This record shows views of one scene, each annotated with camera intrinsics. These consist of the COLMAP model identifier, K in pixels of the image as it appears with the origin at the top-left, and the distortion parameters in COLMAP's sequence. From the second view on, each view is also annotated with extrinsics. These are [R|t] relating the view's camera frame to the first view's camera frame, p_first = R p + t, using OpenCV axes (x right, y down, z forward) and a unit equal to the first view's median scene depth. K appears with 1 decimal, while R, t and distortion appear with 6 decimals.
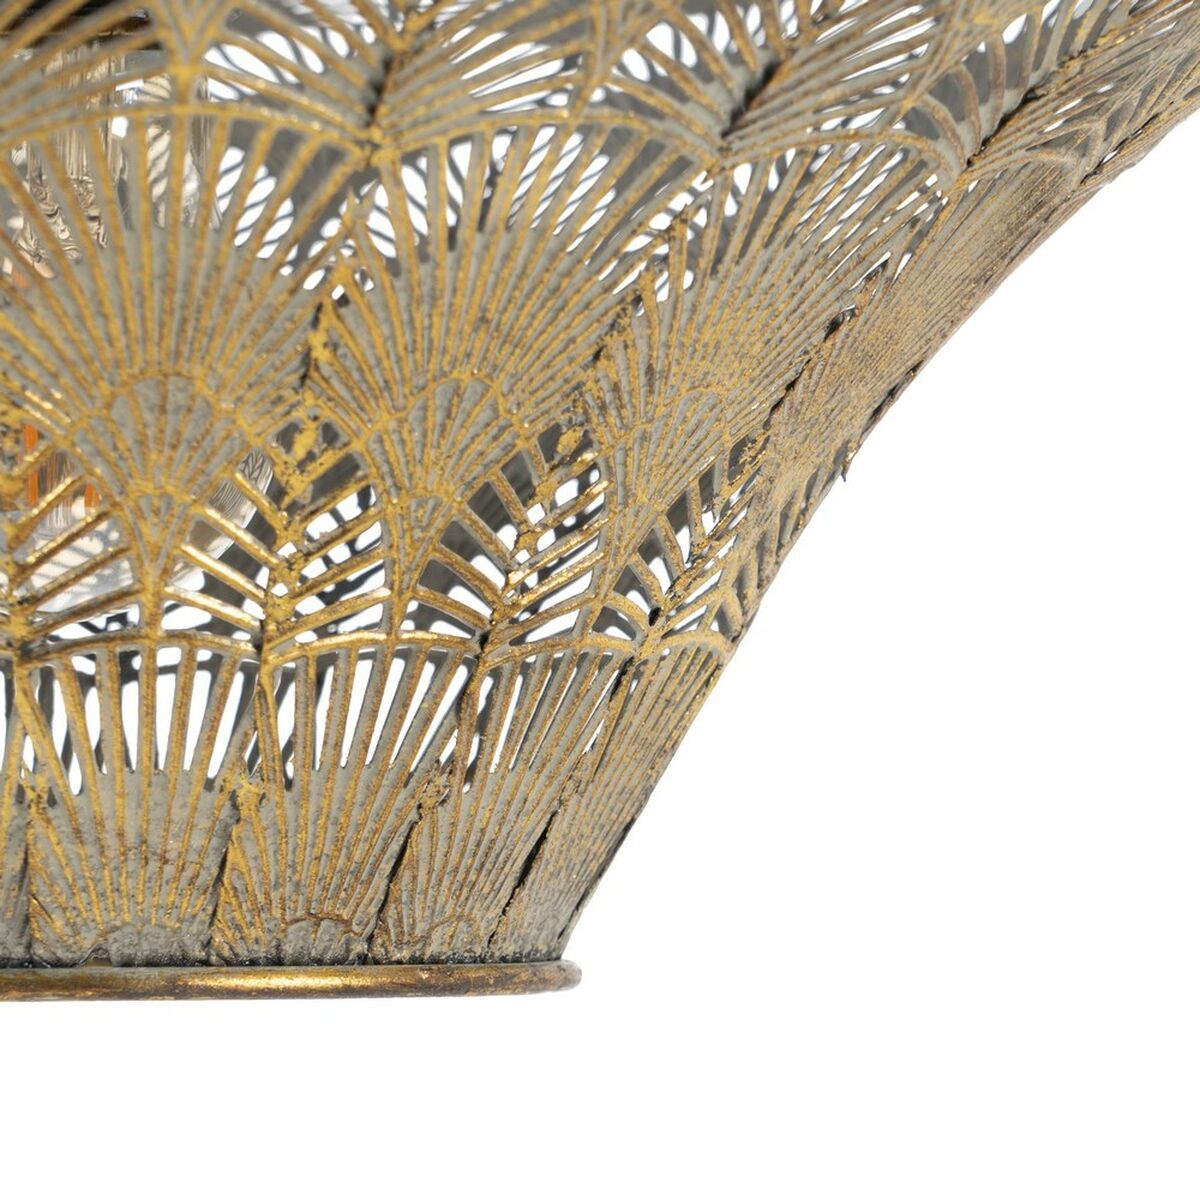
lens RADIAL K [[6608.0, 0, 600.0], [0, 6608.0, 600.0], [0, 0, 1]] dist [-0.072627, -10.114172]
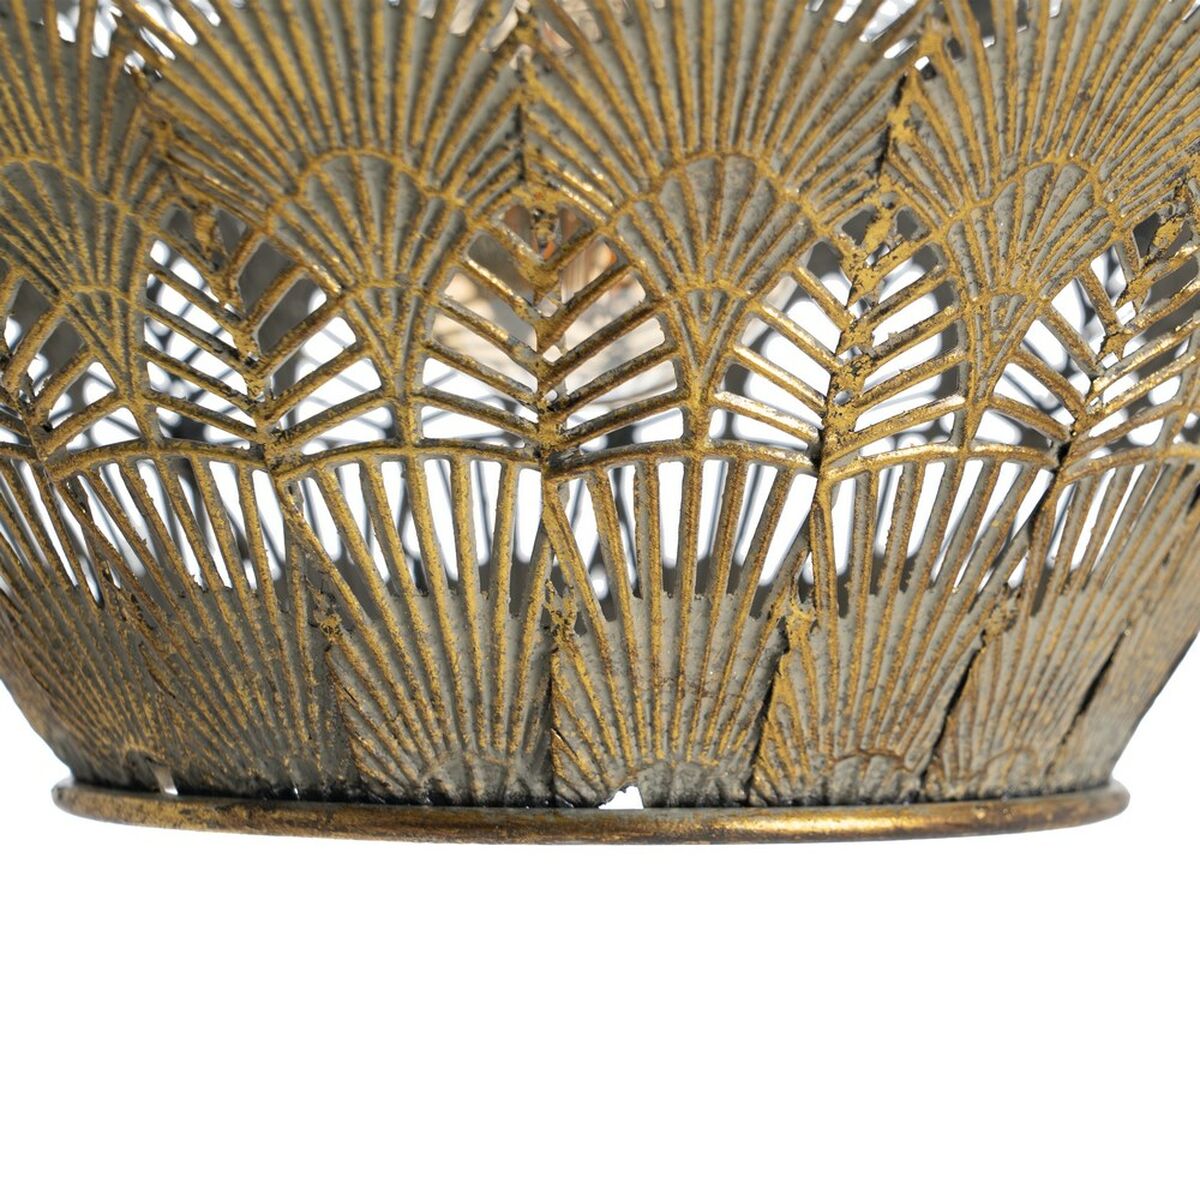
lens RADIAL K [[6608.0, 0, 600.0], [0, 6608.0, 600.0], [0, 0, 1]] dist [-0.072627, -10.114172]
pose [[0.997006, 0.017933, -0.075221, -0.012738], [-0.015255, 0.999235, 0.036020, -0.005392], [0.075810, -0.034765, 0.996516, 0.105090]]
